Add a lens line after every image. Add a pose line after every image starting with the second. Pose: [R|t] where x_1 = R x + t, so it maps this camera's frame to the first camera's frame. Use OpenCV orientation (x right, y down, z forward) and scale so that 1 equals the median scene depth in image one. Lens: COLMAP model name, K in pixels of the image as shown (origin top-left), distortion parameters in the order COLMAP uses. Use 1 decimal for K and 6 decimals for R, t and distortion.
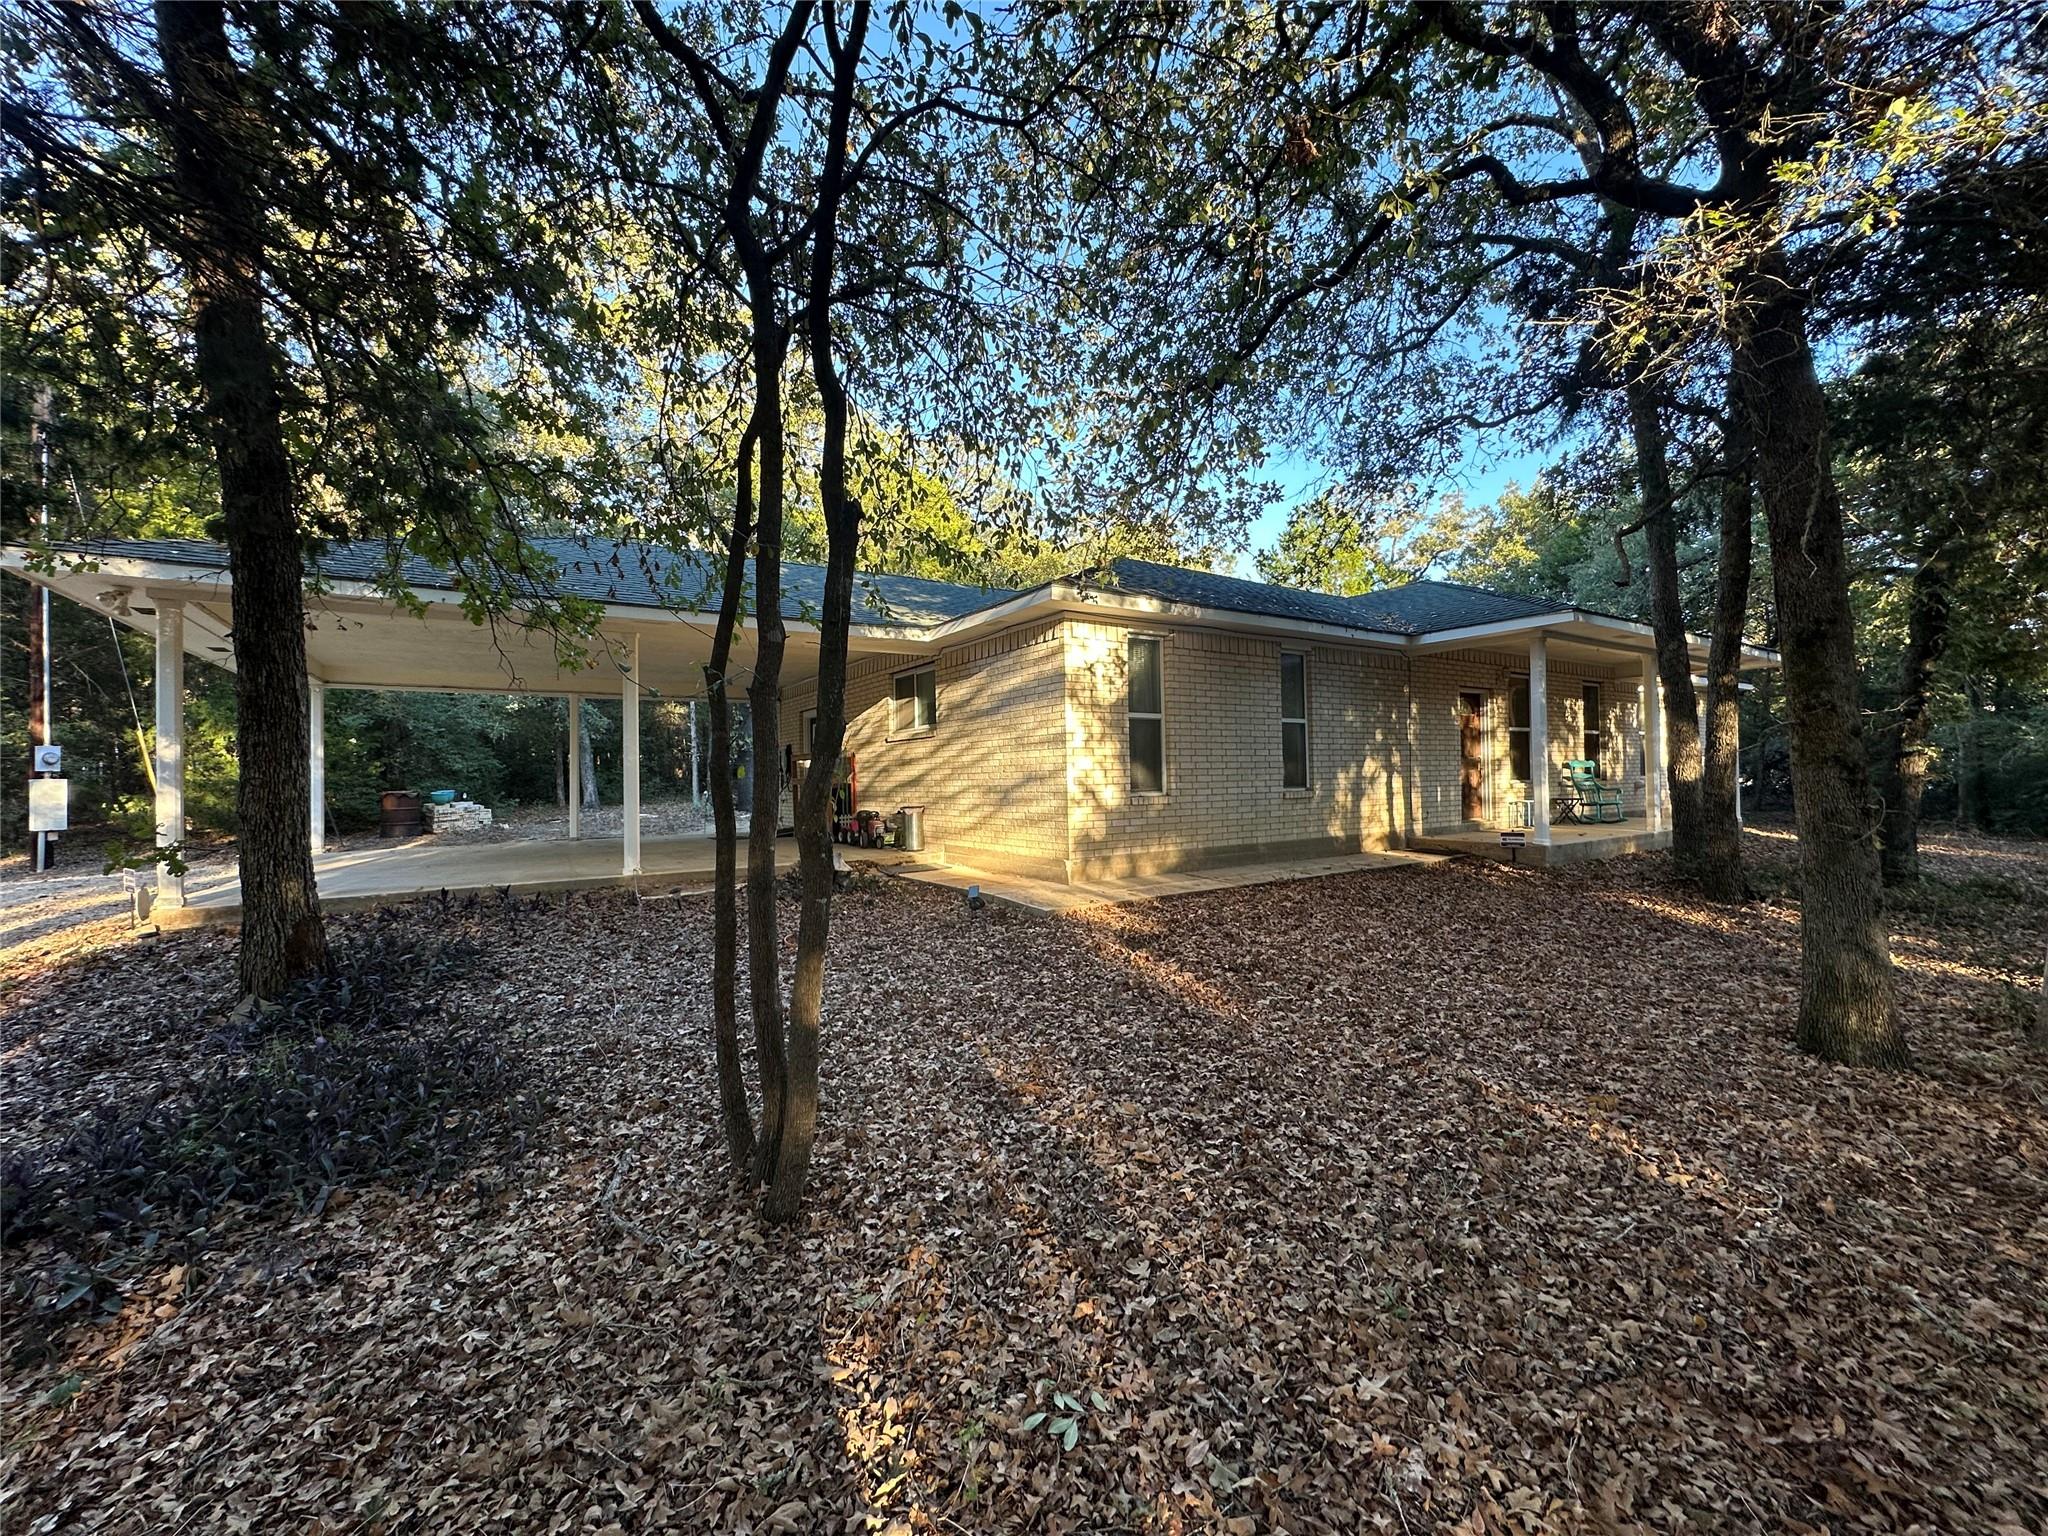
lens RADIAL K [[821.3, 0, 1018.8], [0, 821.3, 762.3], [0, 0, 1]] dist [0.001343, -0.000299]
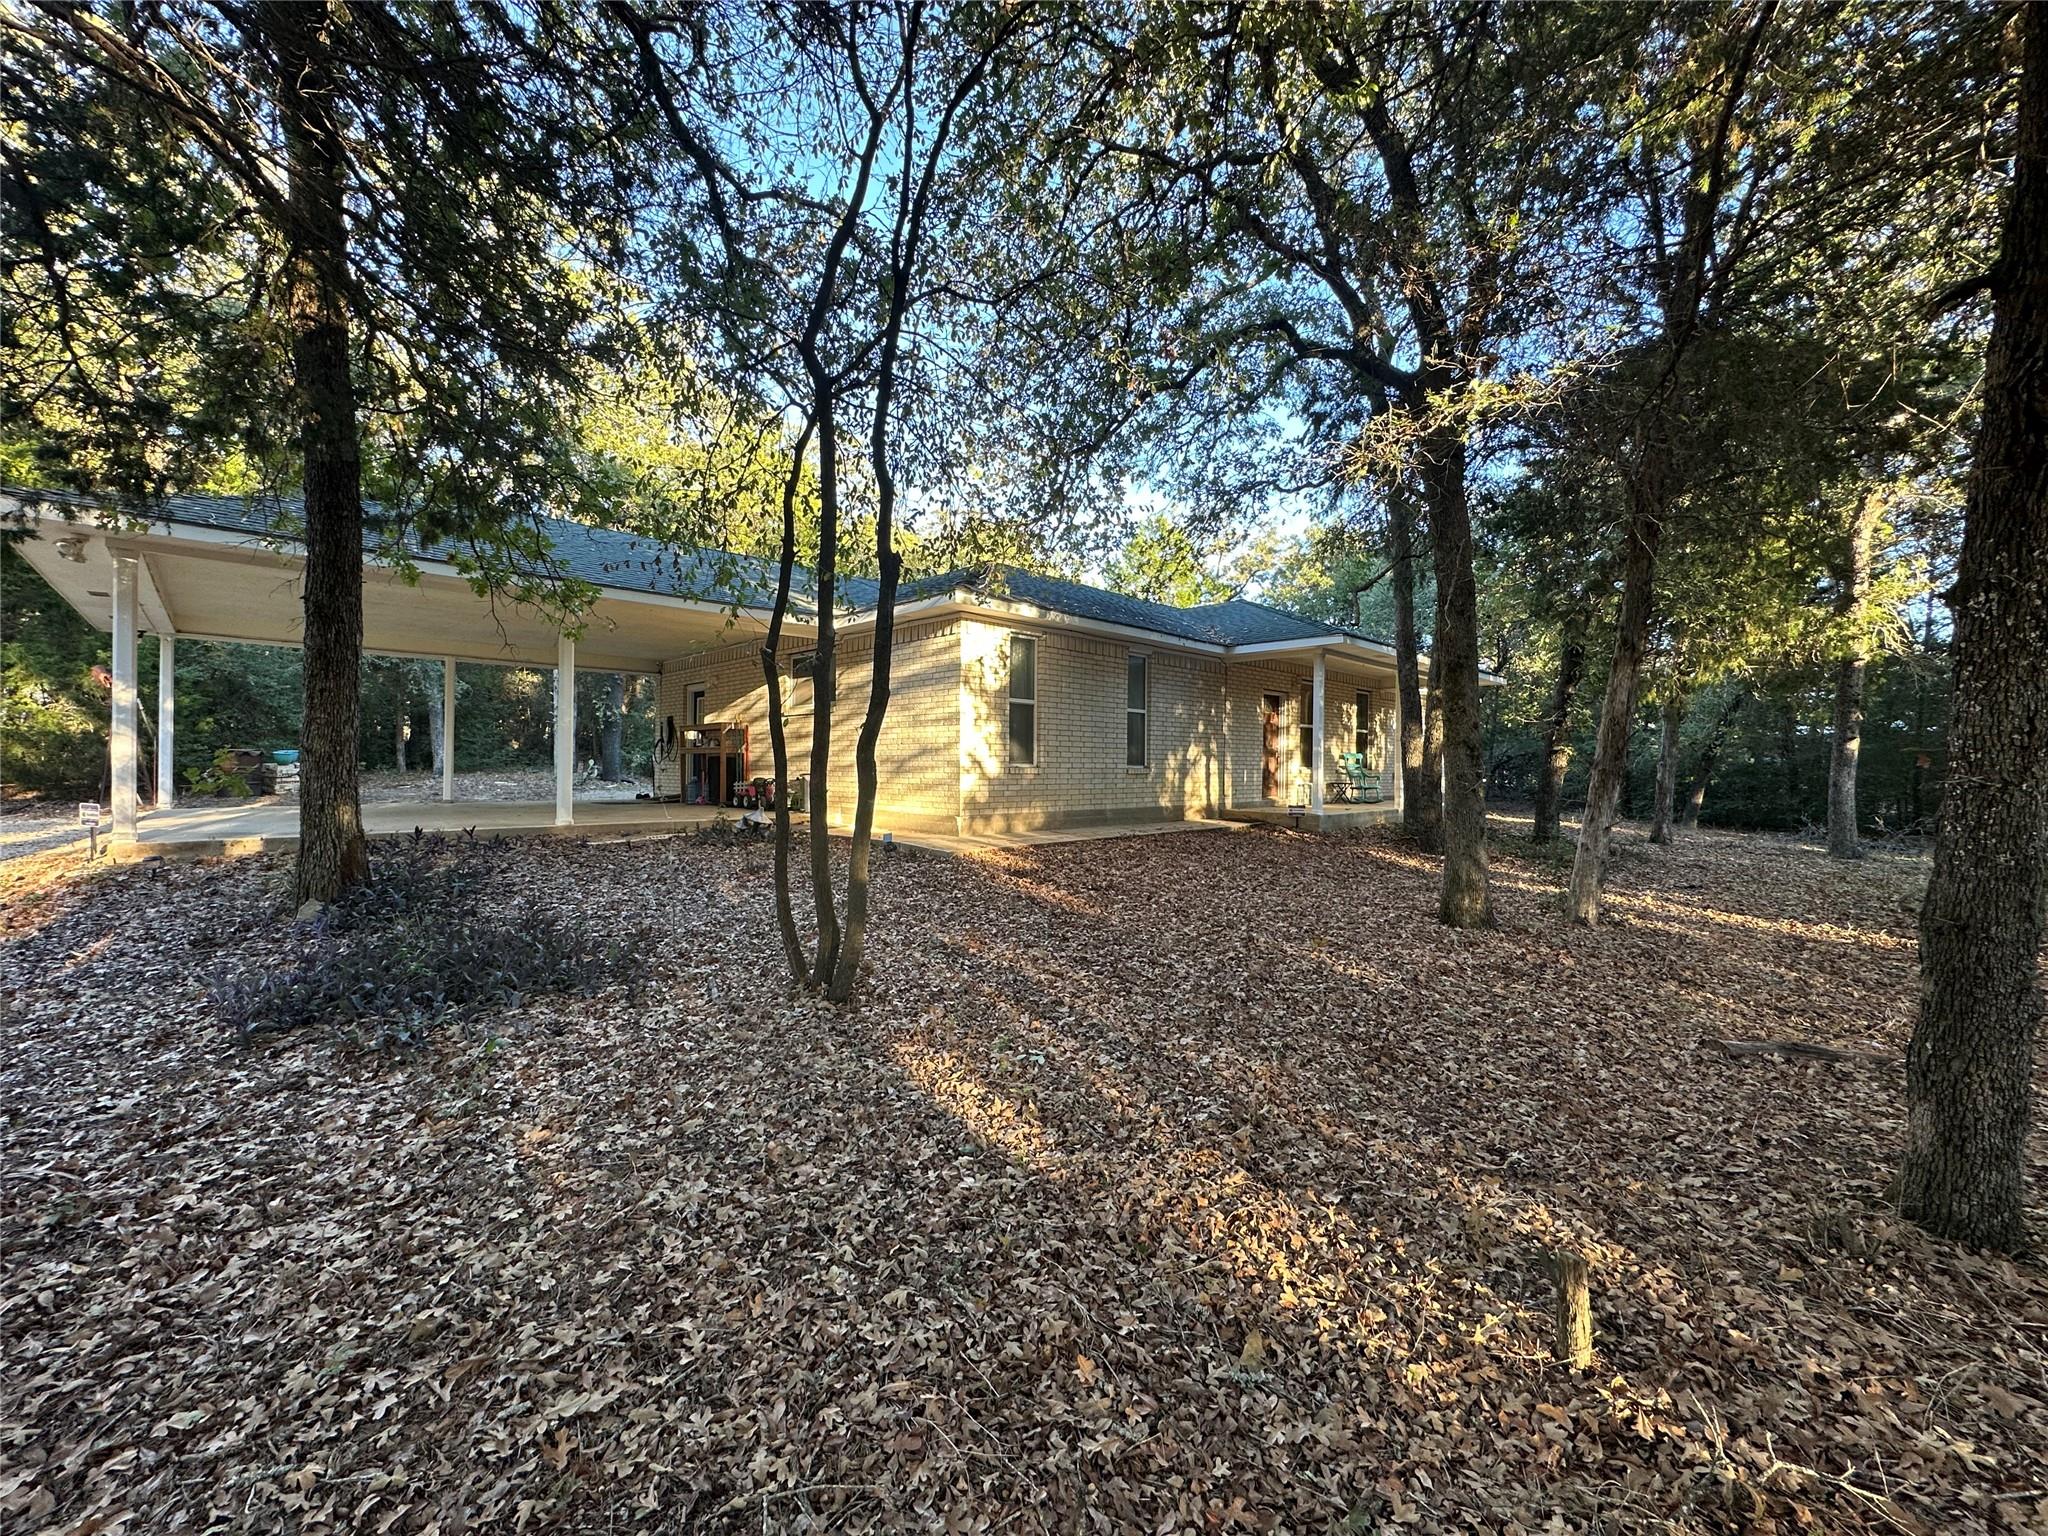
lens RADIAL K [[821.3, 0, 1019.8], [0, 821.3, 765.1], [0, 0, 1]] dist [0.001343, -0.000299]
pose [[0.980241, 0.027079, 0.195947, -0.088353], [-0.030395, 0.999441, 0.013936, 0.021649], [-0.195460, -0.019617, 0.980515, -0.202260]]
